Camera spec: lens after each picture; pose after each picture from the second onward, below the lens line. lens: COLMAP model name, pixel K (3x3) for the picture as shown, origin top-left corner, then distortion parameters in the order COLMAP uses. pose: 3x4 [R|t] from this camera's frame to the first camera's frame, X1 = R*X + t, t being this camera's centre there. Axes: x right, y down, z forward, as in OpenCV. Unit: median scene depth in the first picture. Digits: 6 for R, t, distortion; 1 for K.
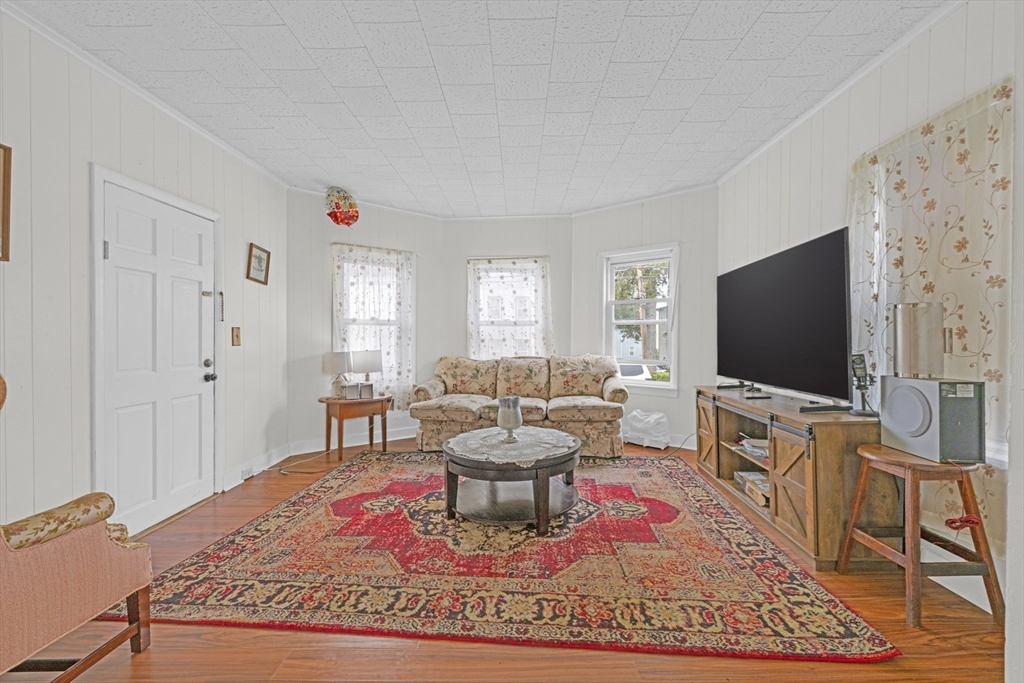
lens RADIAL K [[403.5, 0, 519.9], [0, 403.5, 339.5], [0, 0, 1]] dist [-0.000104, -0.000025]
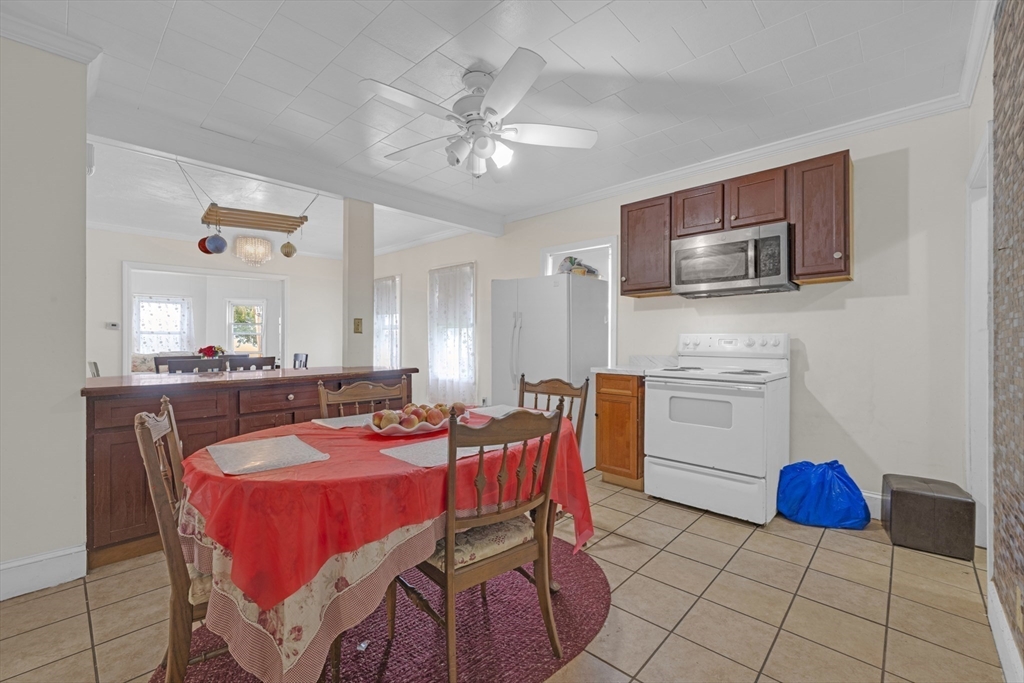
lens RADIAL K [[426.2, 0, 512.0], [0, 426.2, 341.5], [0, 0, 1]] dist [0.000184, -0.000019]
pose [[0.681799, 0.002123, 0.731536, -0.397522], [0.003151, 0.999978, -0.005840, 0.014753], [-0.731533, 0.006287, 0.681777, -1.561720]]
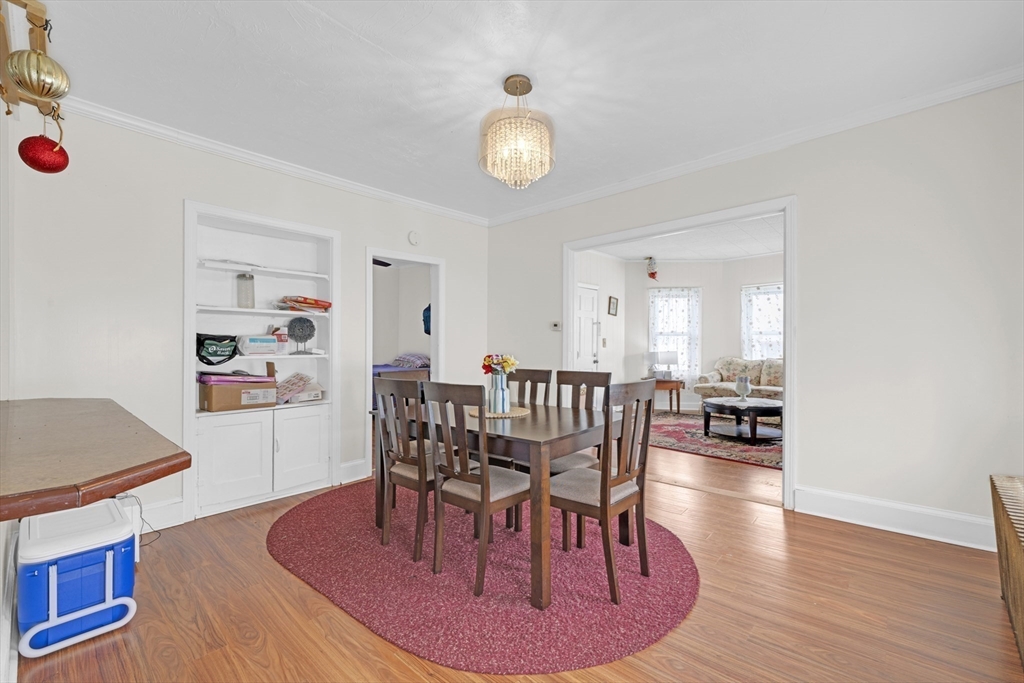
lens RADIAL K [[426.2, 0, 512.0], [0, 426.2, 341.5], [0, 0, 1]] dist [0.000184, -0.000019]
pose [[0.743569, 0.000758, -0.668659, 0.299098], [-0.005817, 0.999969, -0.005335, 0.000278], [0.668634, 0.007856, 0.743550, -0.697187]]
